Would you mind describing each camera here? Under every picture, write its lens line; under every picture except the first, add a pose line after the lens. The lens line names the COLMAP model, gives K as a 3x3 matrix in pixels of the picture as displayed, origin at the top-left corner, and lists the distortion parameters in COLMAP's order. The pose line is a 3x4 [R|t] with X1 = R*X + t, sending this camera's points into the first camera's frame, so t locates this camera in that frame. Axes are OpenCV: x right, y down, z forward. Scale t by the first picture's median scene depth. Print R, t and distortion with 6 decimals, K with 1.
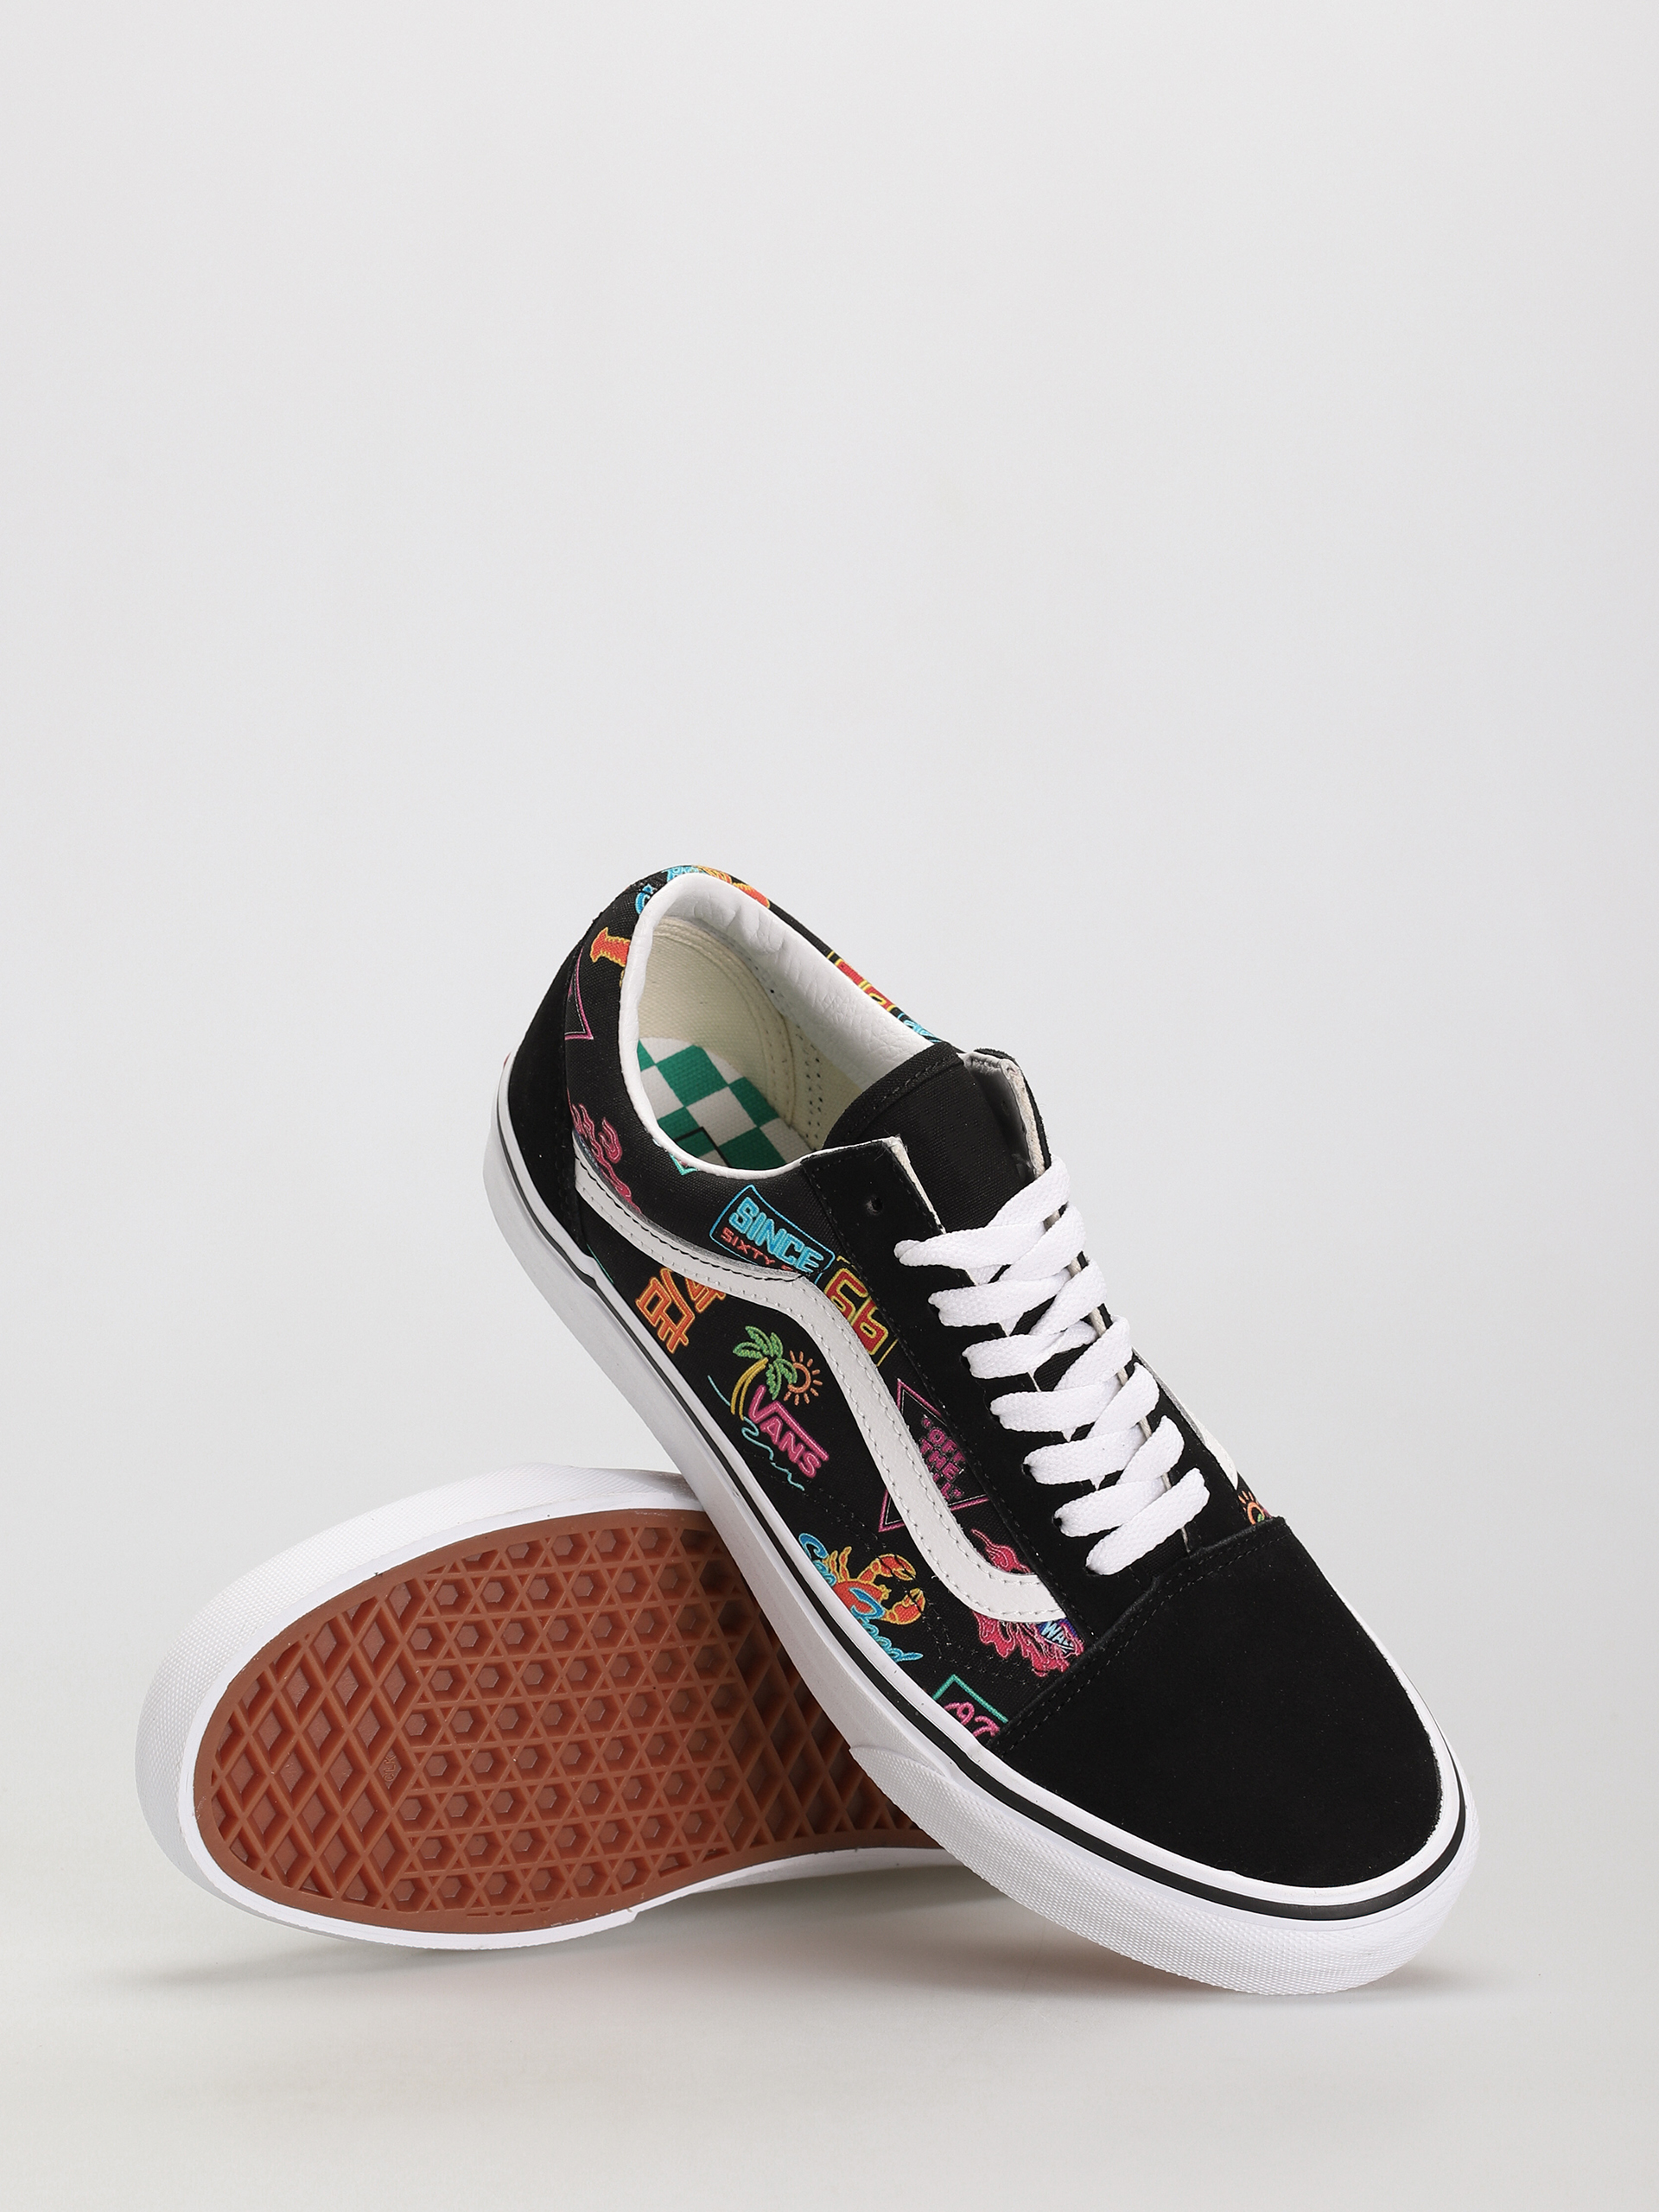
lens RADIAL K [[7697.1, 0, 829.5], [0, 7697.1, 1106.0], [0, 0, 1]] dist [-0.165280, 0.594599]
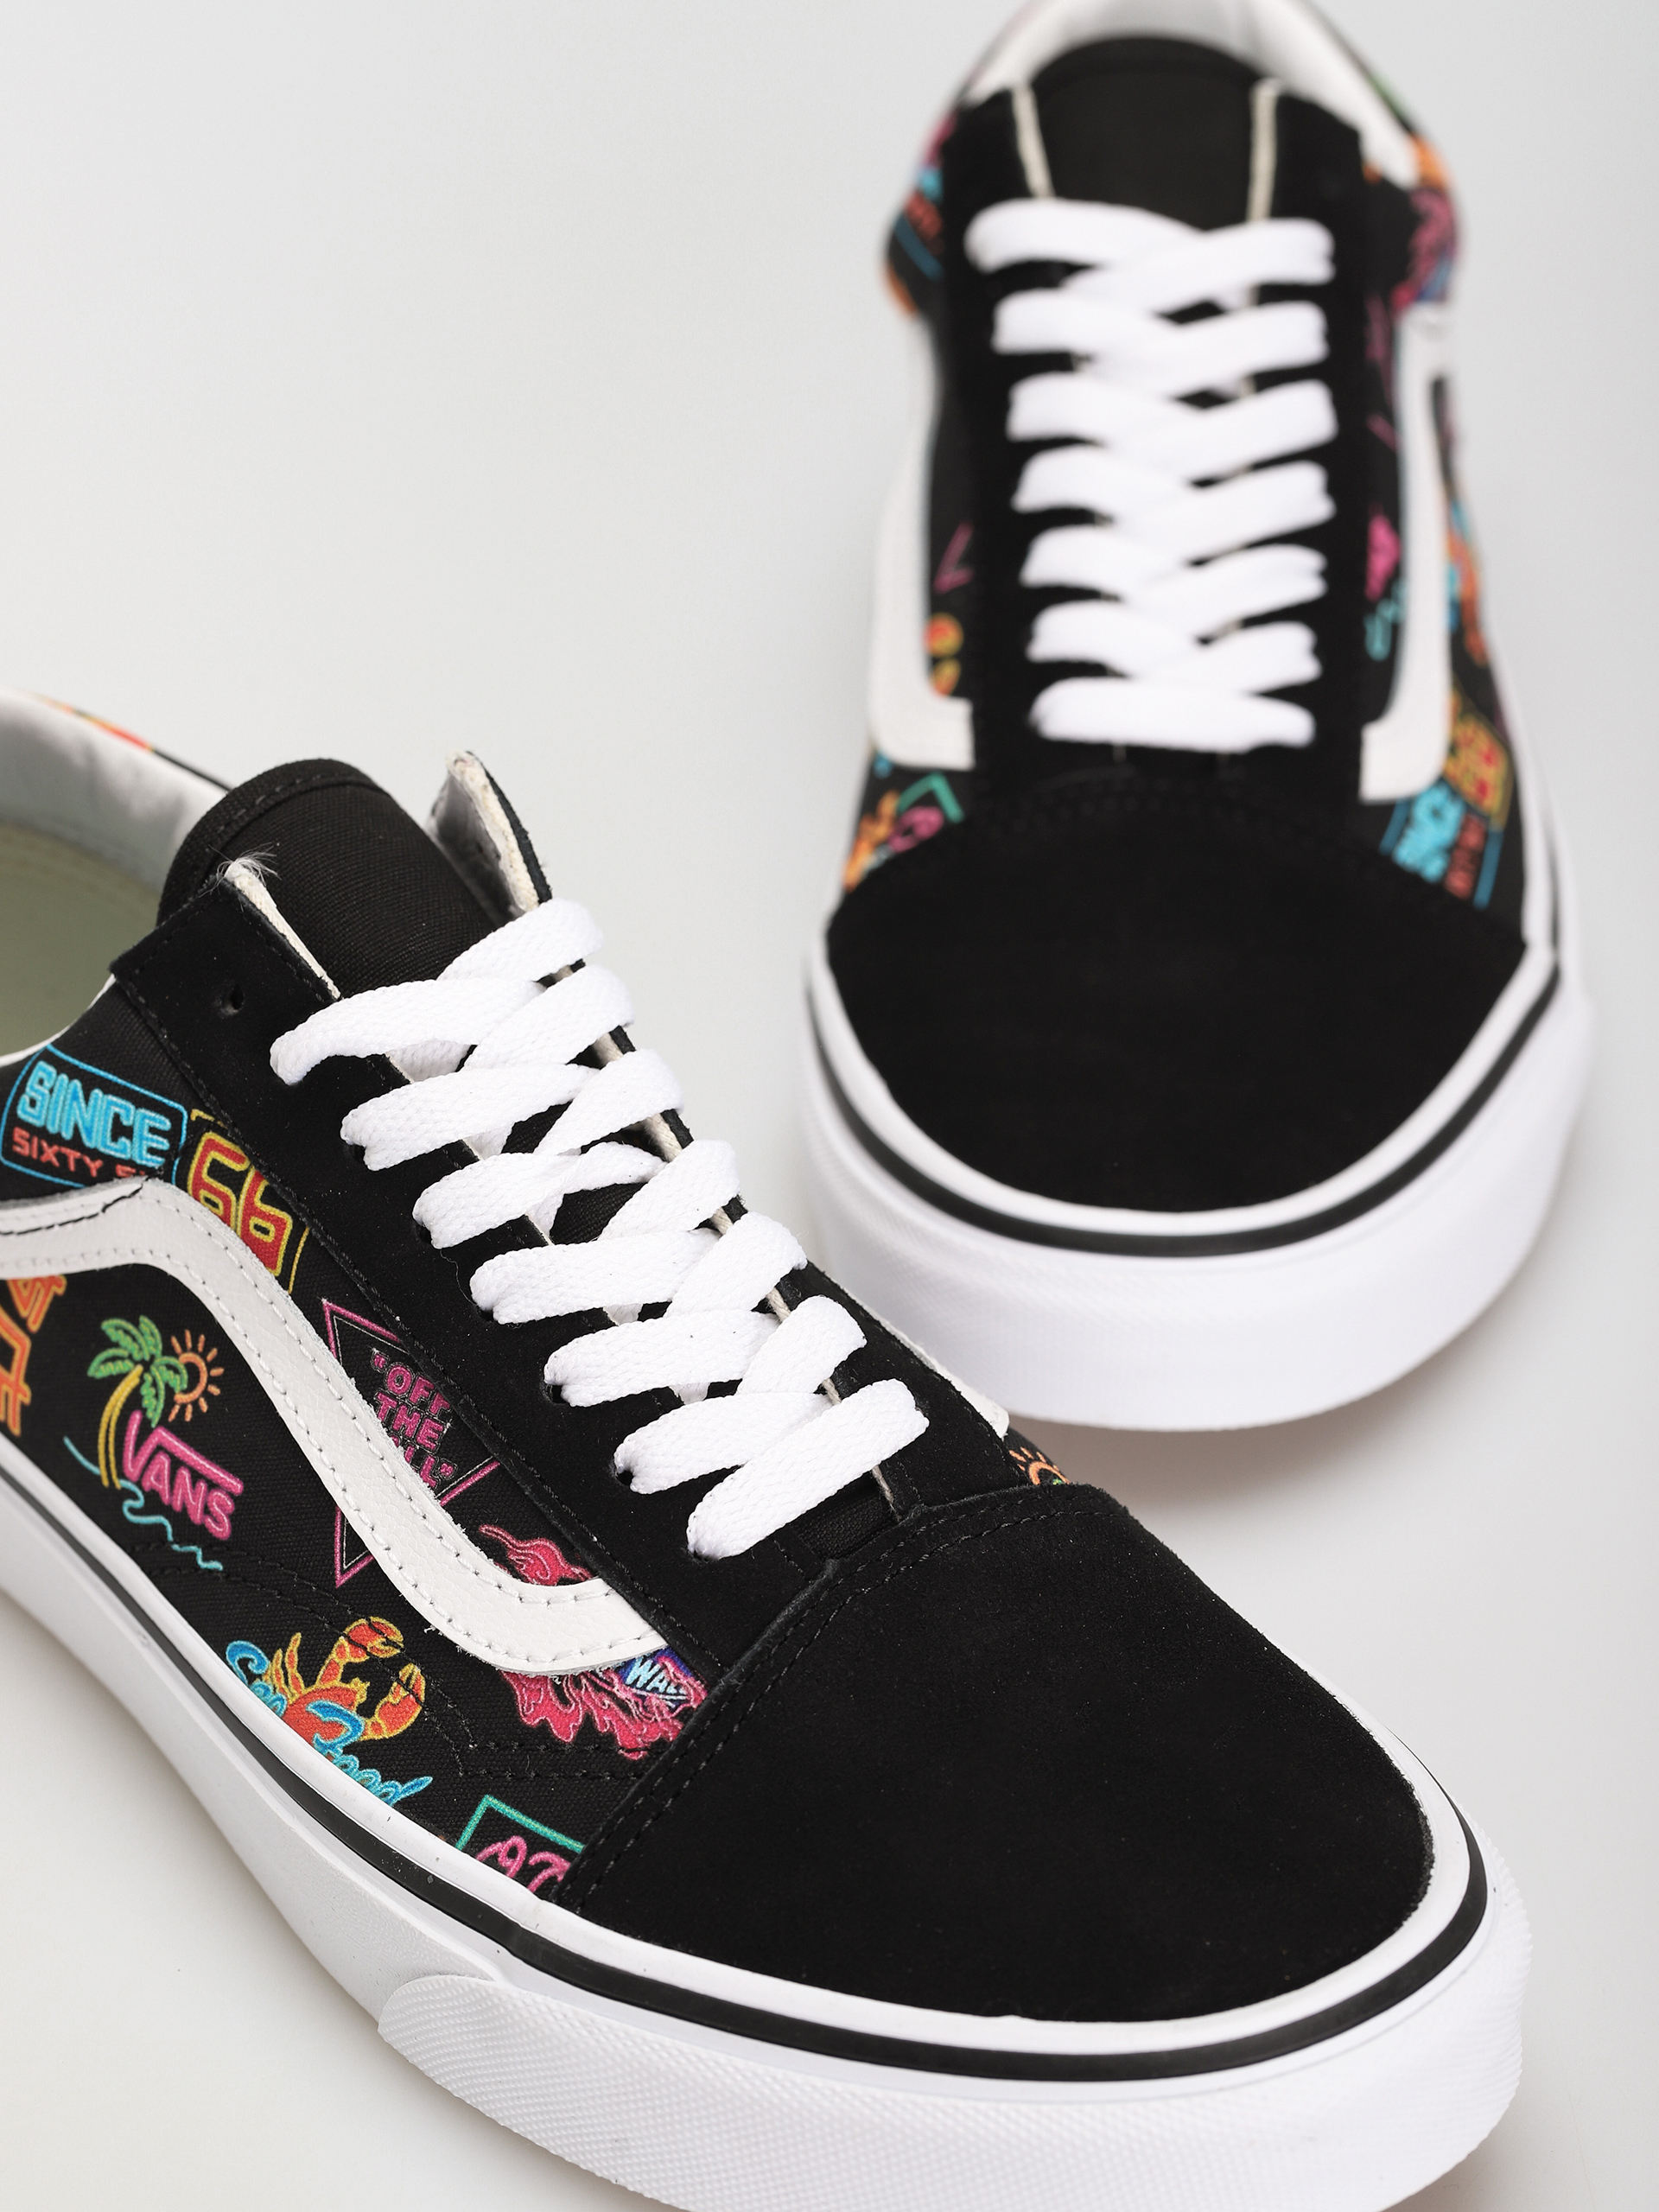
lens RADIAL K [[7697.1, 0, 829.5], [0, 7697.1, 1106.0], [0, 0, 1]] dist [-0.165280, 0.594599]
pose [[0.965849, -0.204672, -0.158886, 0.134258], [0.133560, 0.918738, -0.371595, 0.232149], [0.222030, 0.337684, 0.914698, 0.499636]]
